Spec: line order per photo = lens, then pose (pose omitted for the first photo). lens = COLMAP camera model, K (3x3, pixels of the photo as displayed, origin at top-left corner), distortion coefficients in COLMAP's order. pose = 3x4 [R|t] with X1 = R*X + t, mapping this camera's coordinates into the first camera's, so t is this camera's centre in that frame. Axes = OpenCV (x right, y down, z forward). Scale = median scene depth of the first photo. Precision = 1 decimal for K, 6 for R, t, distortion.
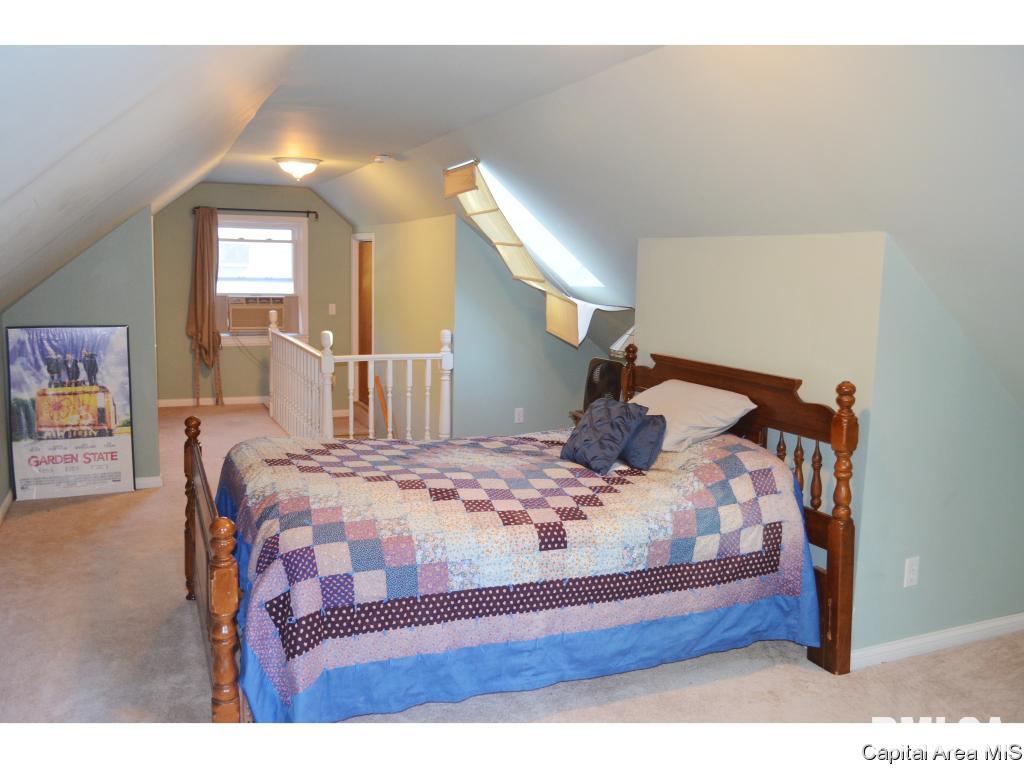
lens RADIAL K [[880.3, 0, 510.0], [0, 880.3, 381.1], [0, 0, 1]] dist [-0.002987, -0.000949]
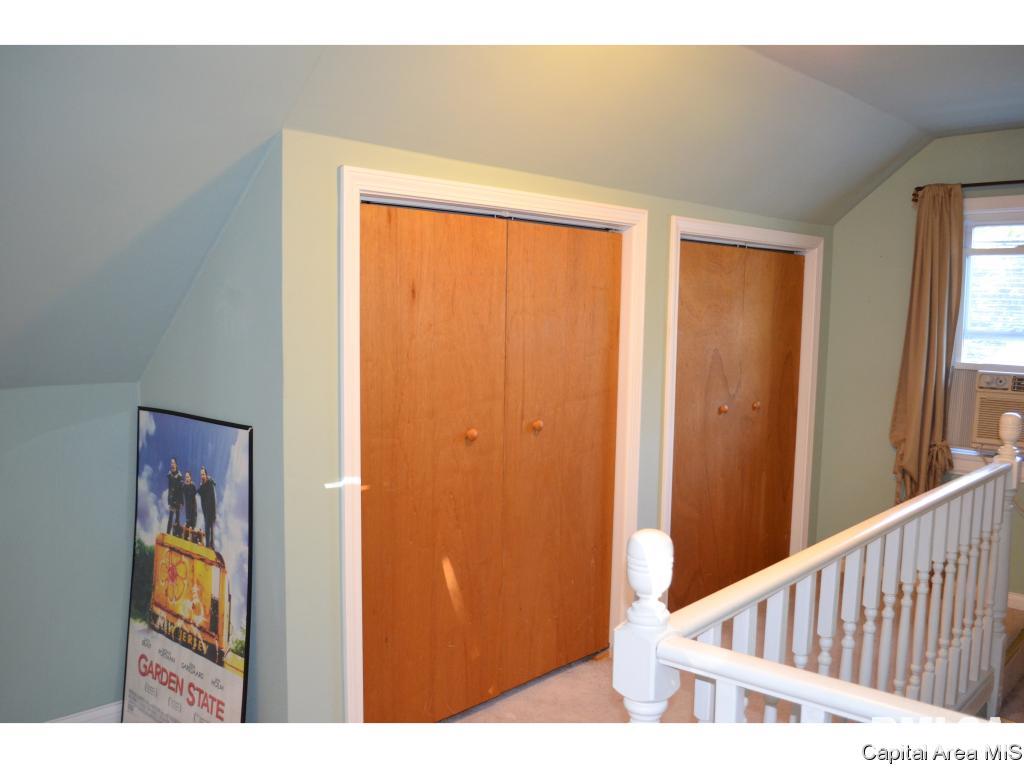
lens RADIAL K [[880.3, 0, 510.0], [0, 880.3, 382.5], [0, 0, 1]] dist [-0.002987, -0.000949]
pose [[0.407472, 0.075493, -0.910092, 0.009063], [-0.127922, 0.991470, 0.024969, -0.113811], [0.904214, 0.106247, 0.413653, 0.941915]]
